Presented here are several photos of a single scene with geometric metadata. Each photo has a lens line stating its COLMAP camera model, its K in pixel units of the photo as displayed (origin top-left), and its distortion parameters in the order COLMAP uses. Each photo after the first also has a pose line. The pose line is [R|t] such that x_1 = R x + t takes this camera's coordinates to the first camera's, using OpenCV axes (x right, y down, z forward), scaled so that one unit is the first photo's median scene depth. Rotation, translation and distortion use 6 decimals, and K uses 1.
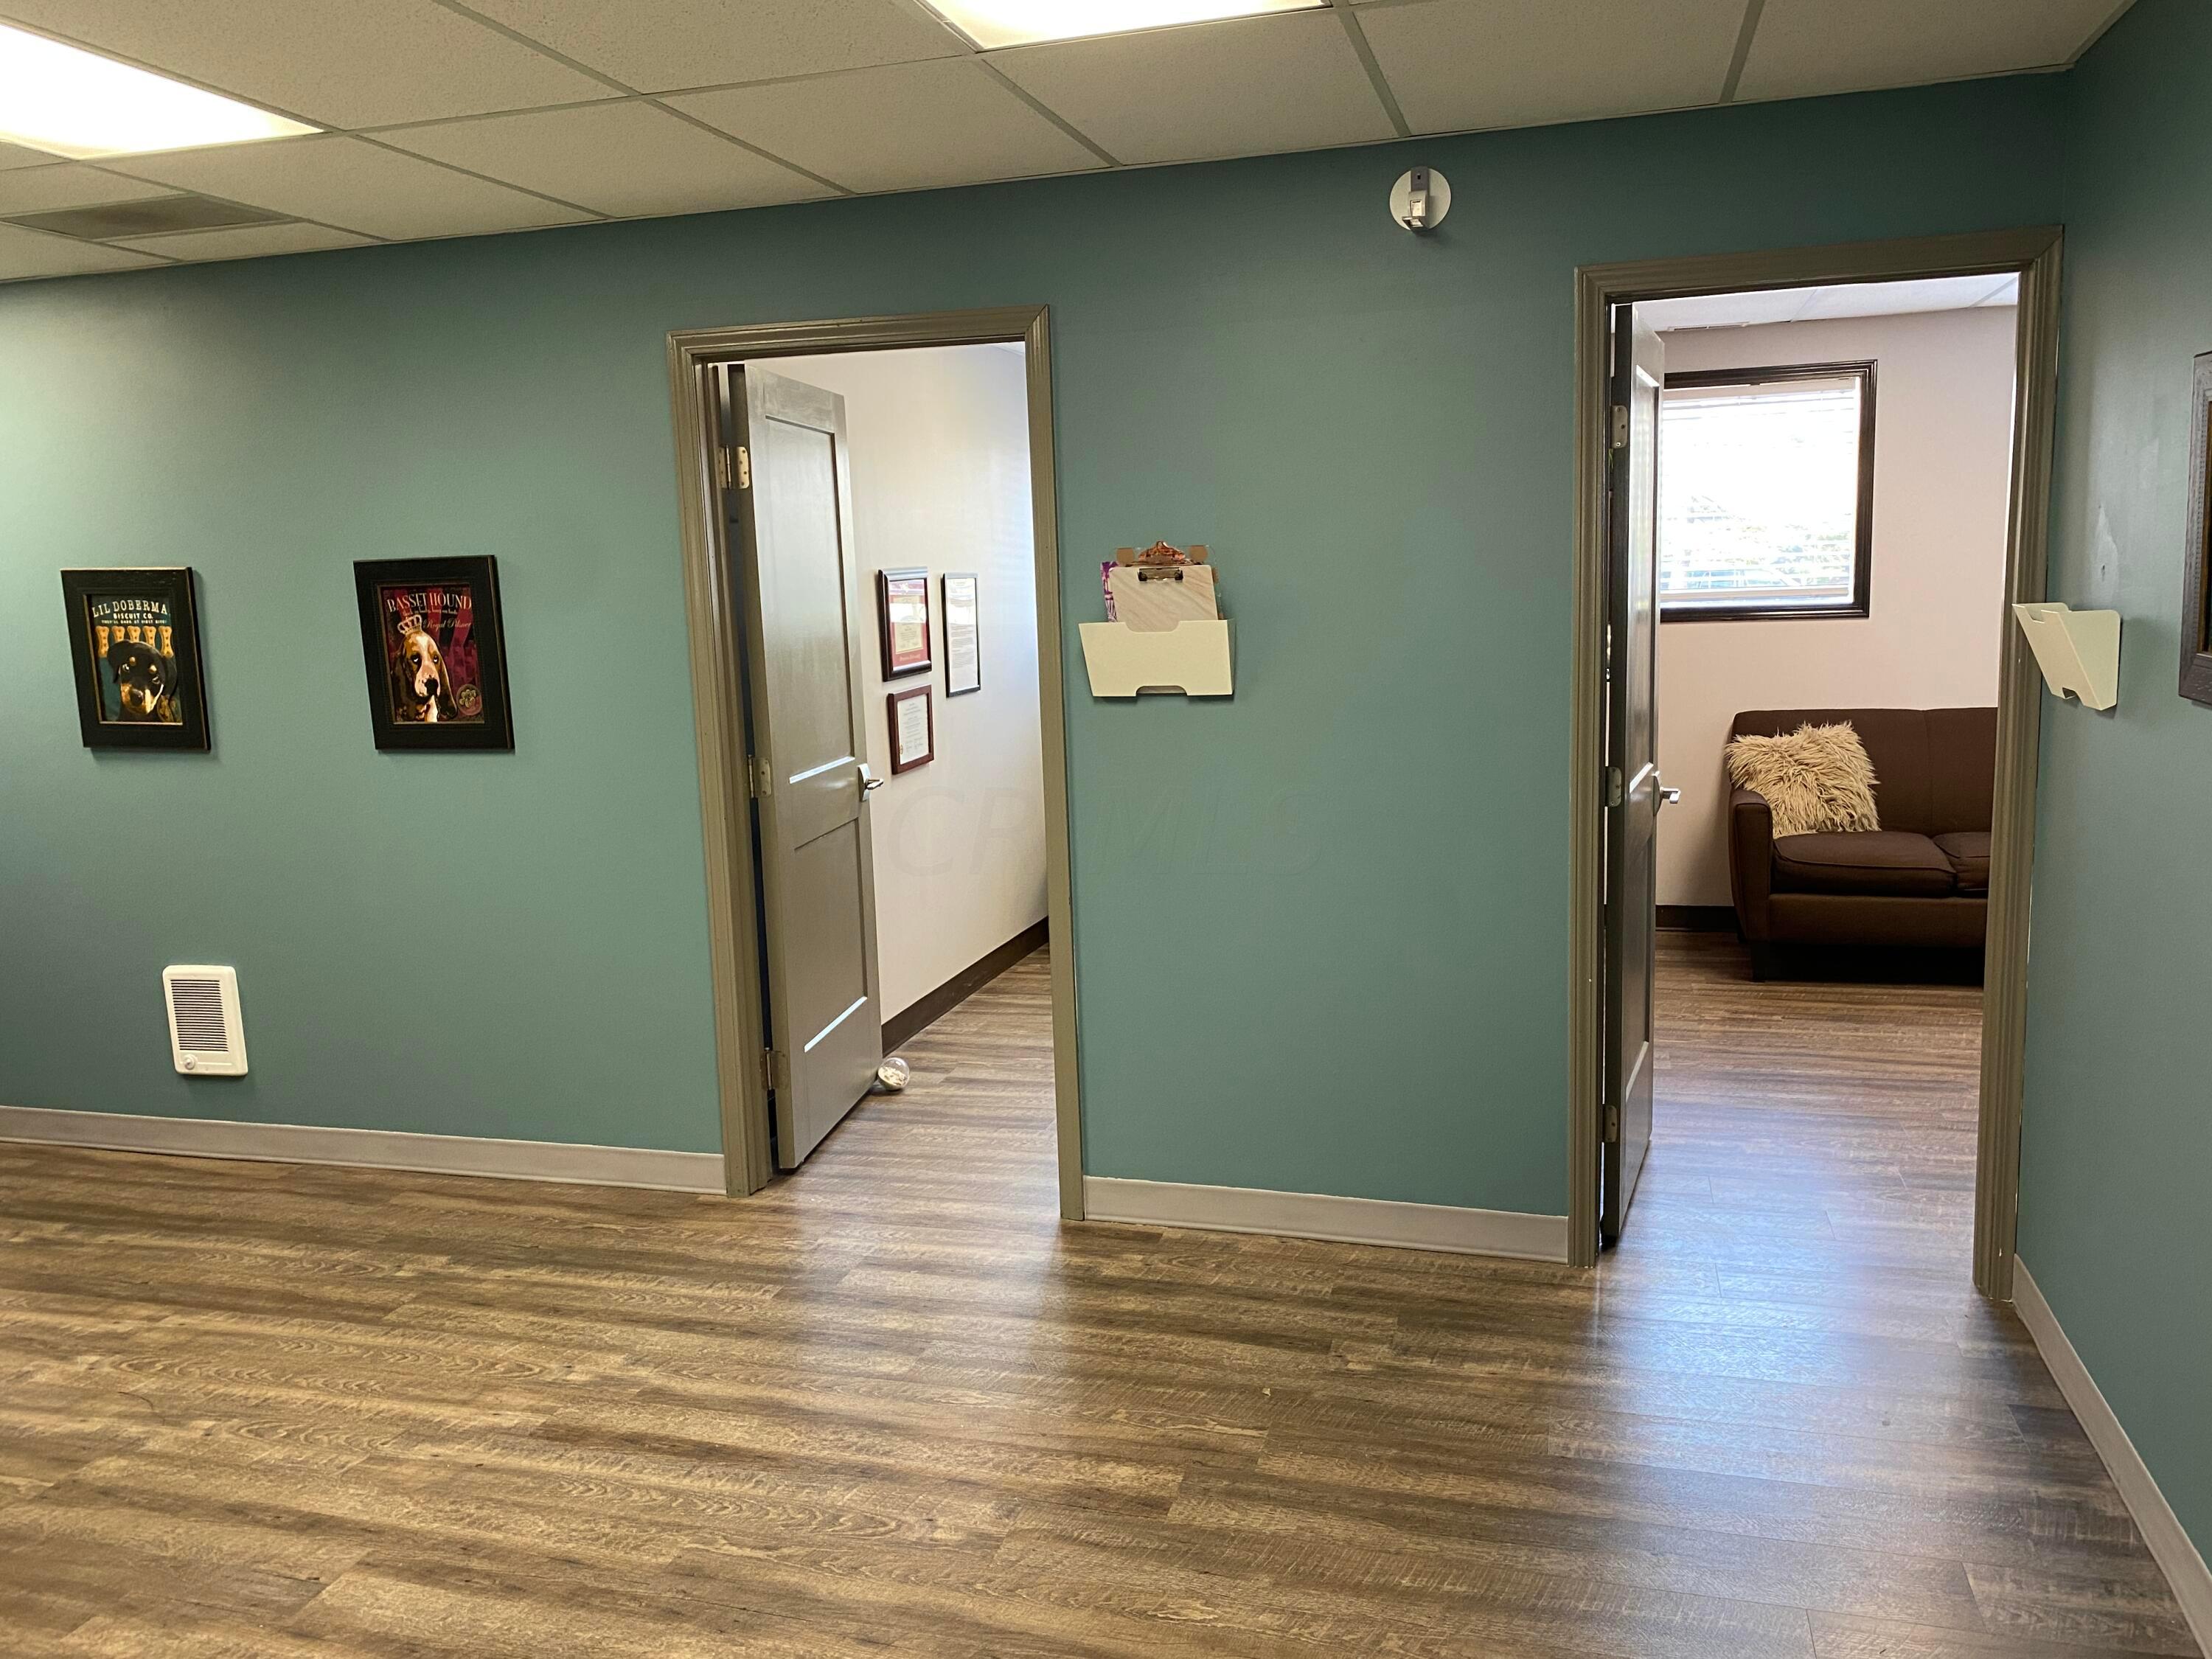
lens RADIAL K [[1703.2, 0, 1106.0], [0, 1703.2, 829.5], [0, 0, 1]] dist [0.008796, 0.008563]
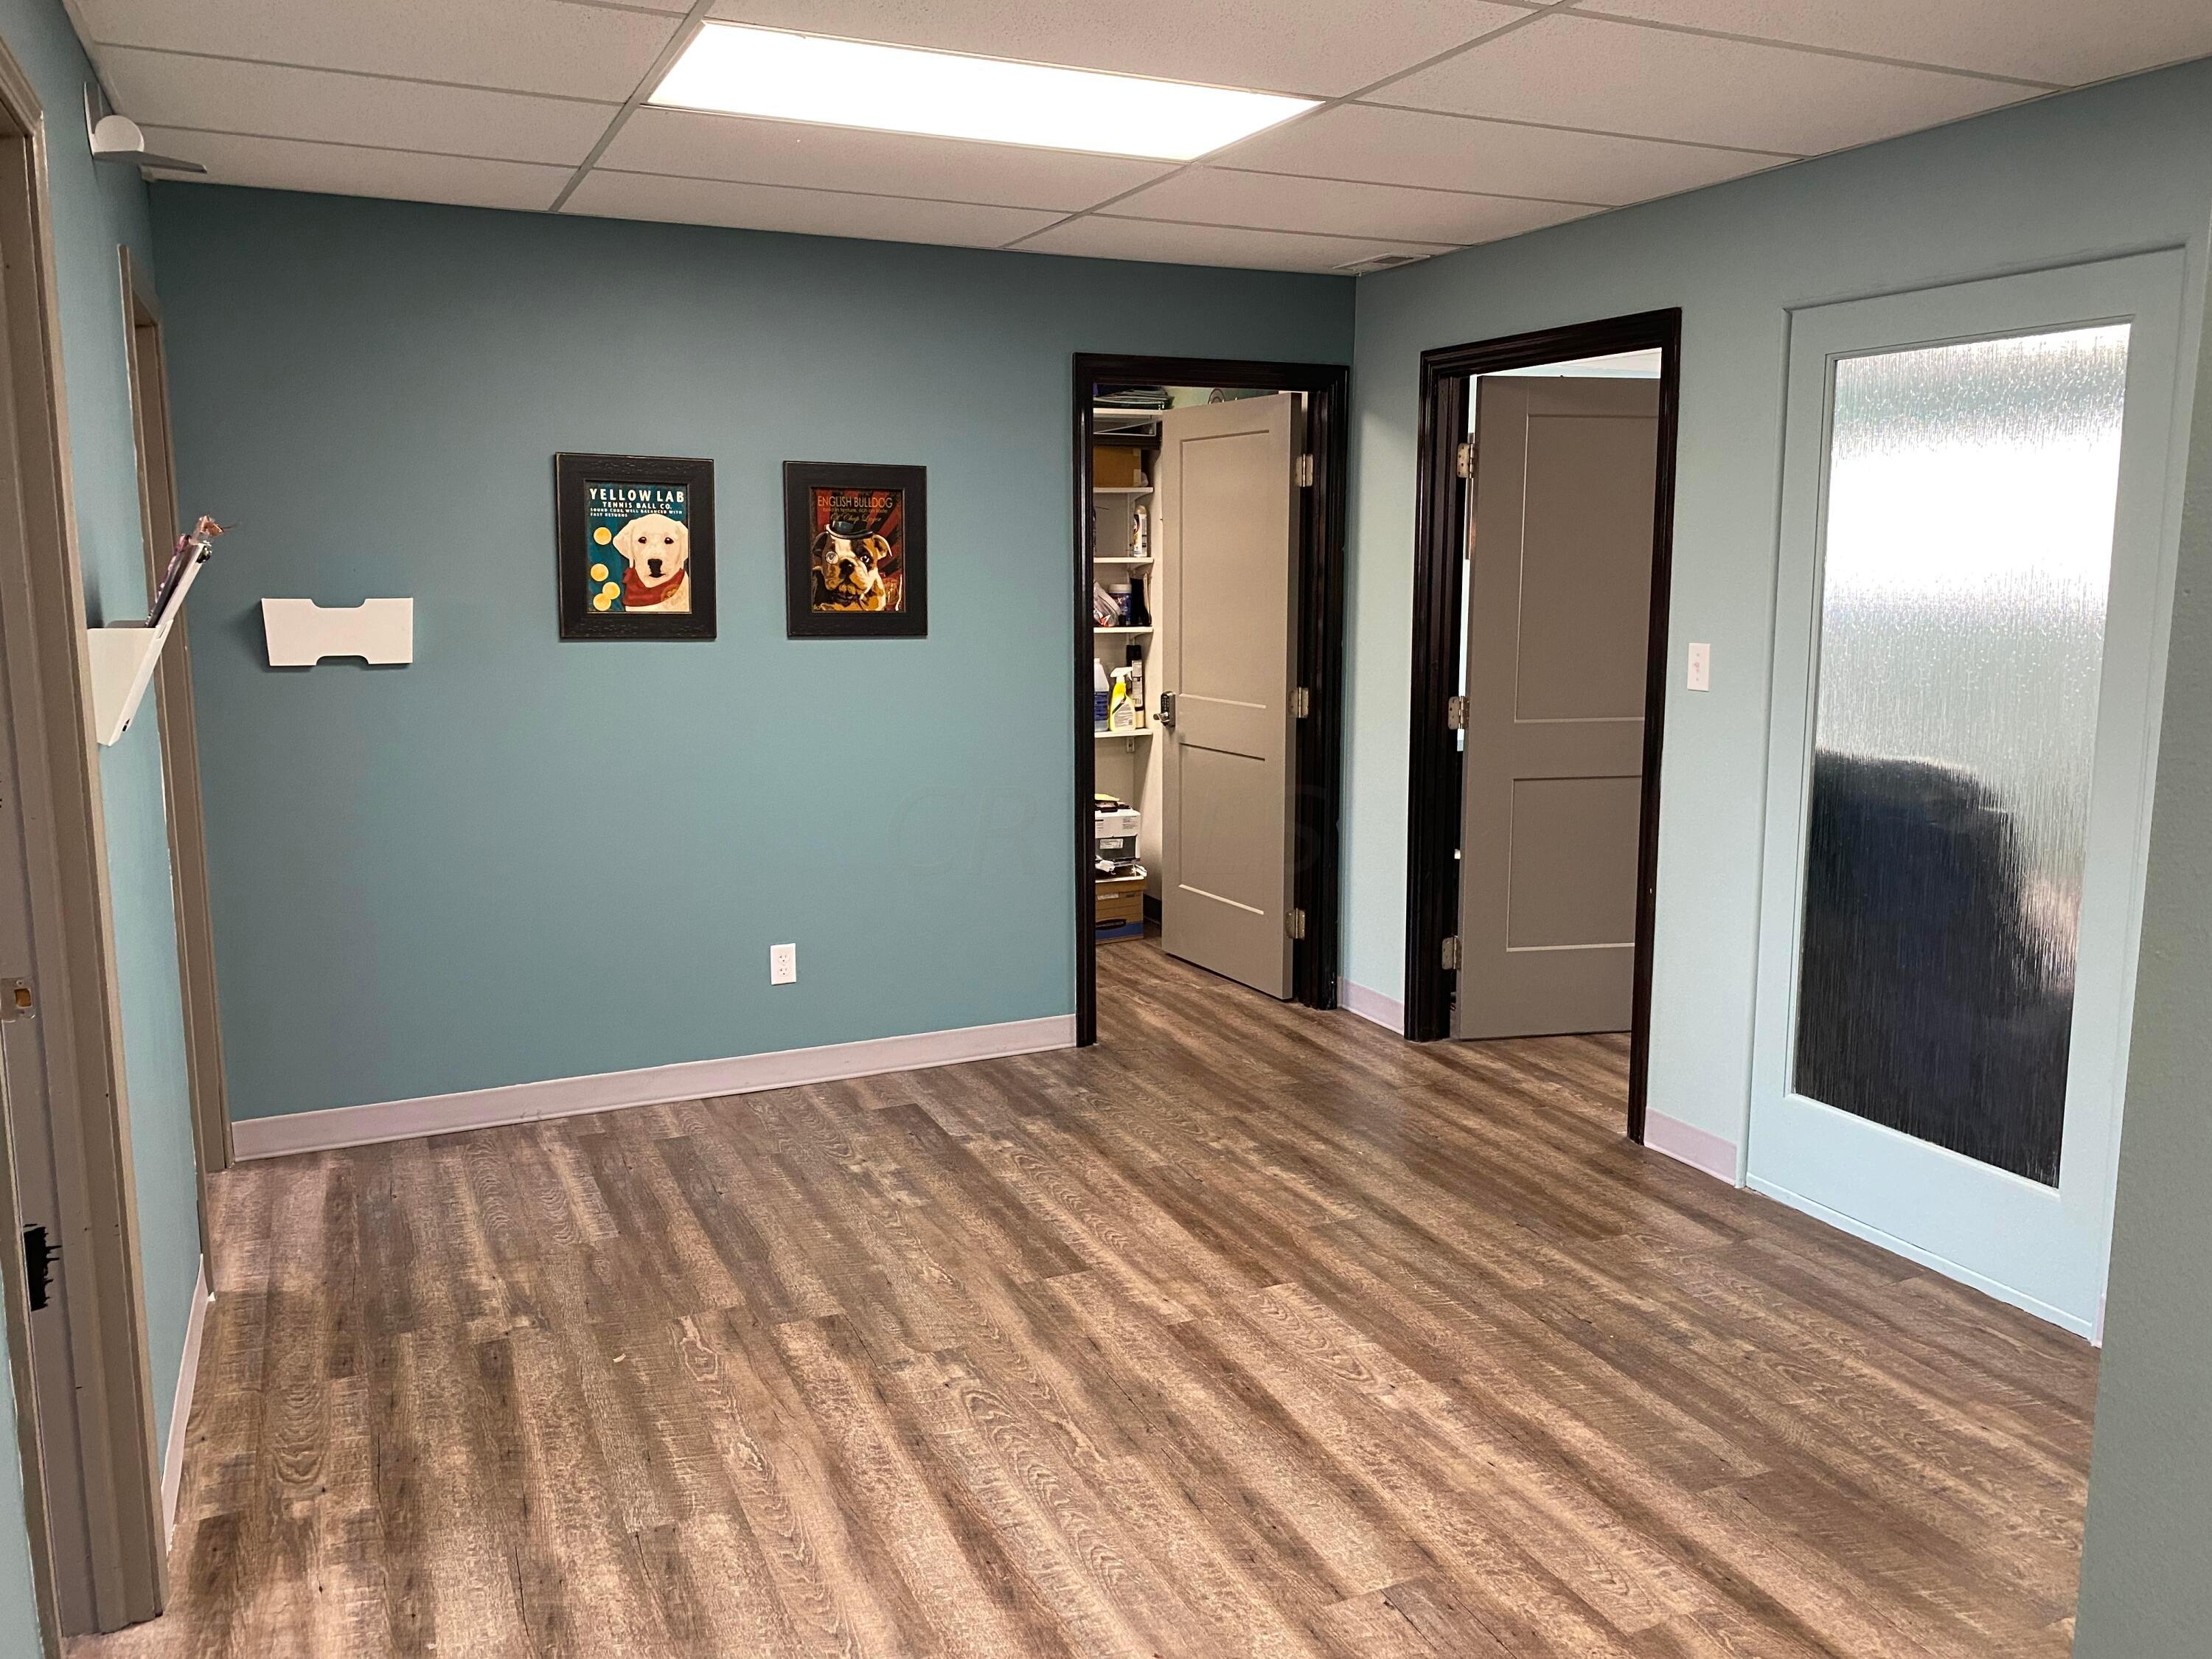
lens RADIAL K [[1703.2, 0, 1106.0], [0, 1703.2, 829.5], [0, 0, 1]] dist [0.008796, 0.008563]
pose [[-0.654281, -0.088496, 0.751056, -0.642585], [0.144038, 0.960367, 0.238637, -0.131106], [-0.742408, 0.264317, -0.615603, 0.990692]]
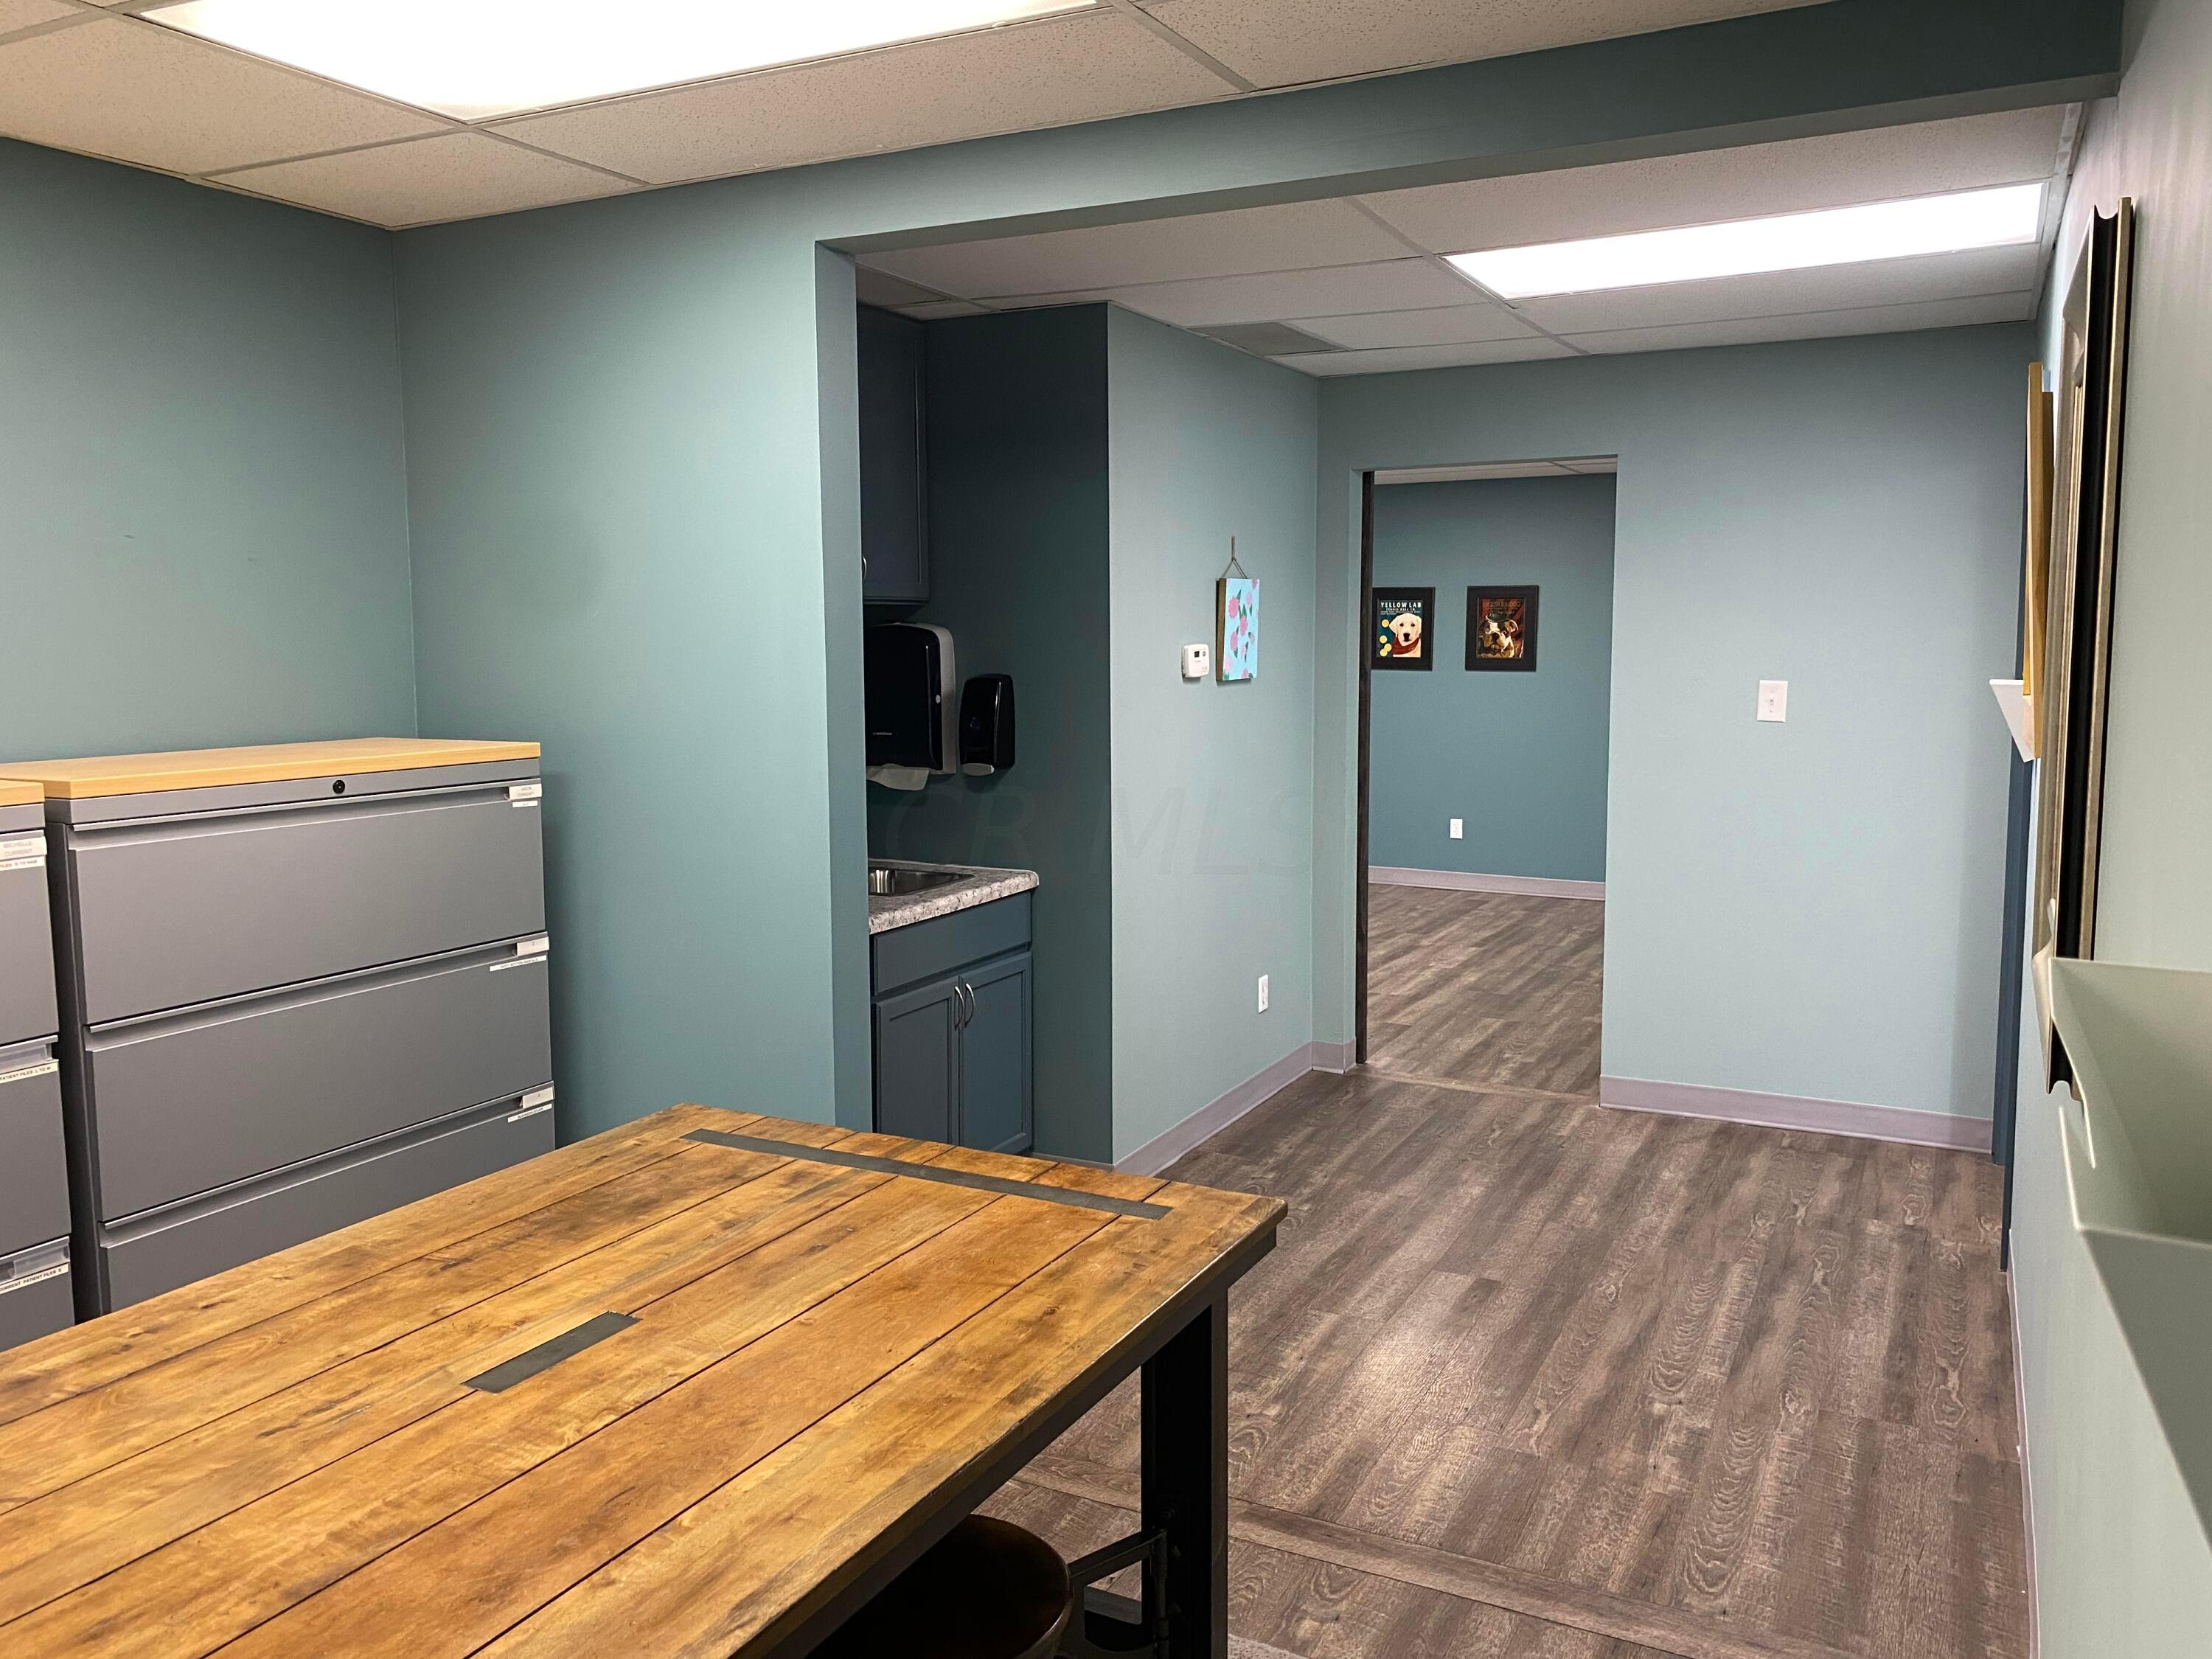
lens RADIAL K [[1701.9, 0, 1095.7], [0, 1701.9, 823.8], [0, 0, 1]] dist [0.095671, -0.197522]
pose [[0.204233, -0.068429, 0.976528, -2.026565], [0.156814, 0.986958, 0.036364, 0.024524], [-0.966281, 0.145707, 0.212300, 0.458922]]
